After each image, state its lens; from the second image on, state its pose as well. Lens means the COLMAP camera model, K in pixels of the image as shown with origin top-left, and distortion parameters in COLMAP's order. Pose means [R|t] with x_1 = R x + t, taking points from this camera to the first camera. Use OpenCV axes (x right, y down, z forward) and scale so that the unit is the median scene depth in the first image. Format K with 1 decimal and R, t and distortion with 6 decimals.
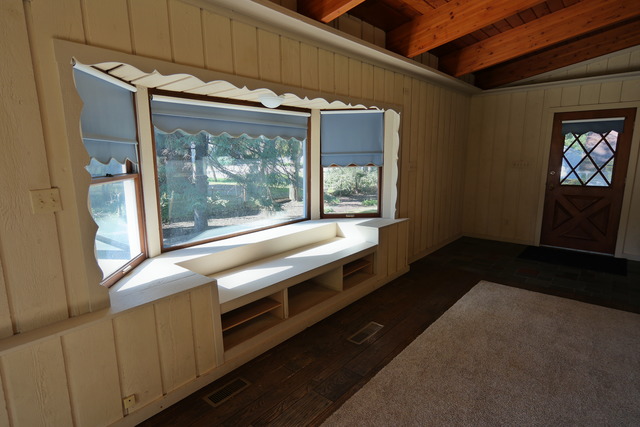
lens RADIAL K [[347.1, 0, 317.4], [0, 347.1, 215.7], [0, 0, 1]] dist [-0.005600, 0.000740]
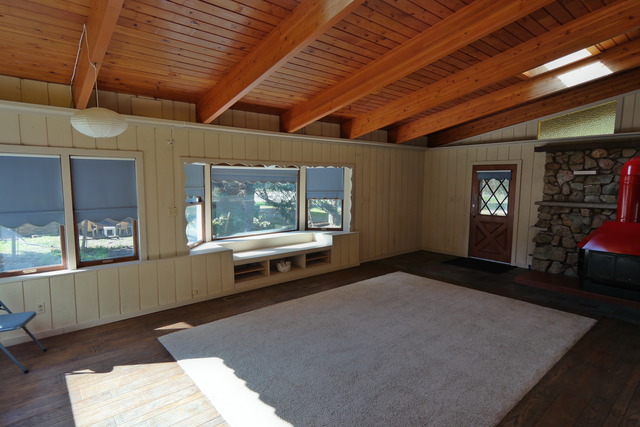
lens RADIAL K [[347.1, 0, 321.4], [0, 347.1, 214.0], [0, 0, 1]] dist [-0.005600, 0.000740]
pose [[0.989724, 0.028826, -0.140052, 0.316969], [-0.039628, 0.996399, -0.074961, 0.053283], [0.137387, 0.079740, 0.987303, -0.630468]]
